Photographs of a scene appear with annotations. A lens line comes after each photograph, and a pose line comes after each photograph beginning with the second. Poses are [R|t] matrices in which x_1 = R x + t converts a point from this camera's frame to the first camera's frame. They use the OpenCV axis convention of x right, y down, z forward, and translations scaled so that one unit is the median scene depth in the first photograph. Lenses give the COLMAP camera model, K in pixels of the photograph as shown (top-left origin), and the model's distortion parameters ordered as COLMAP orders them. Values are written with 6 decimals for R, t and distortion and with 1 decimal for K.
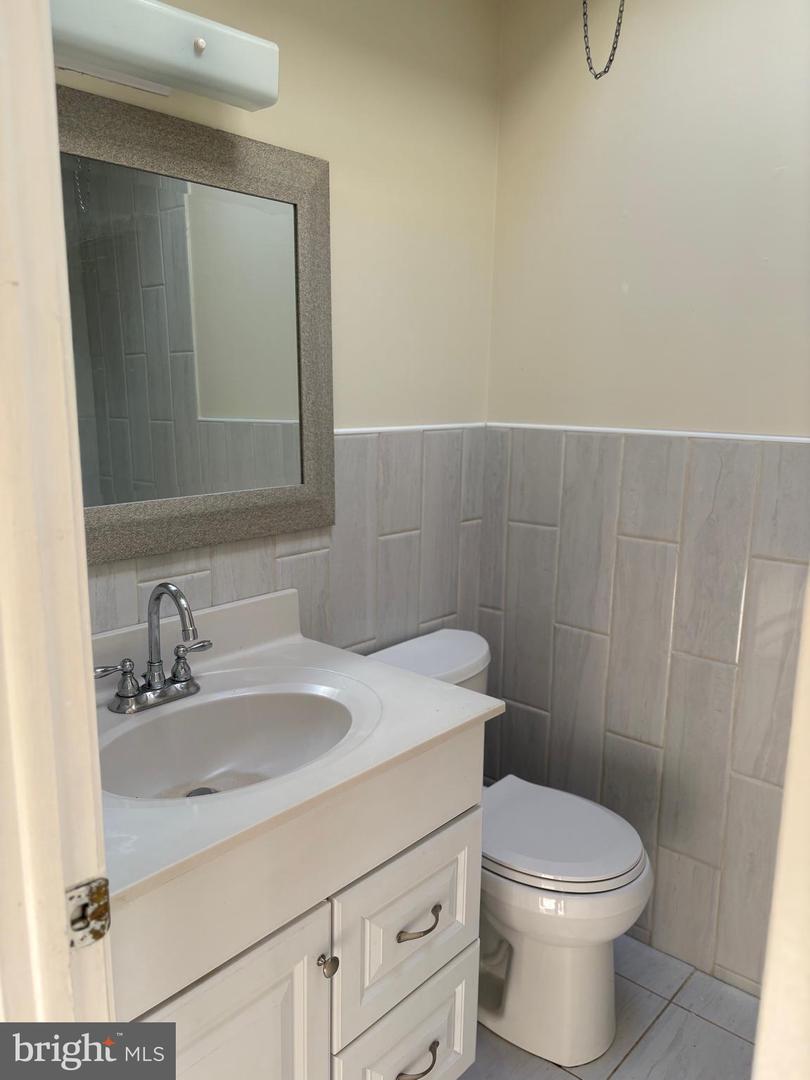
lens RADIAL K [[830.3, 0, 405.0], [0, 830.3, 540.0], [0, 0, 1]] dist [0.001228, -0.009508]
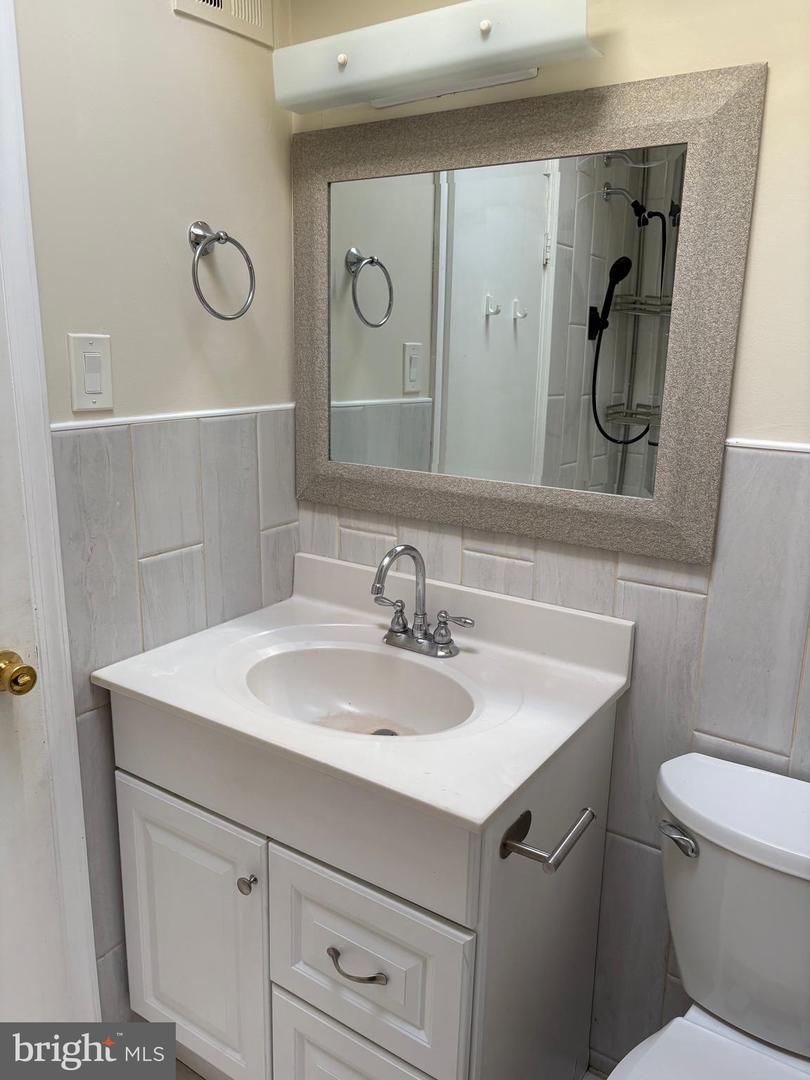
lens RADIAL K [[789.3, 0, 405.0], [0, 789.3, 540.0], [0, 0, 1]] dist [0.084284, -0.130039]
pose [[0.122159, 0.213908, -0.969186, 0.648753], [-0.211248, 0.959728, 0.185194, -0.131171], [0.969769, 0.182115, 0.162427, 0.698462]]
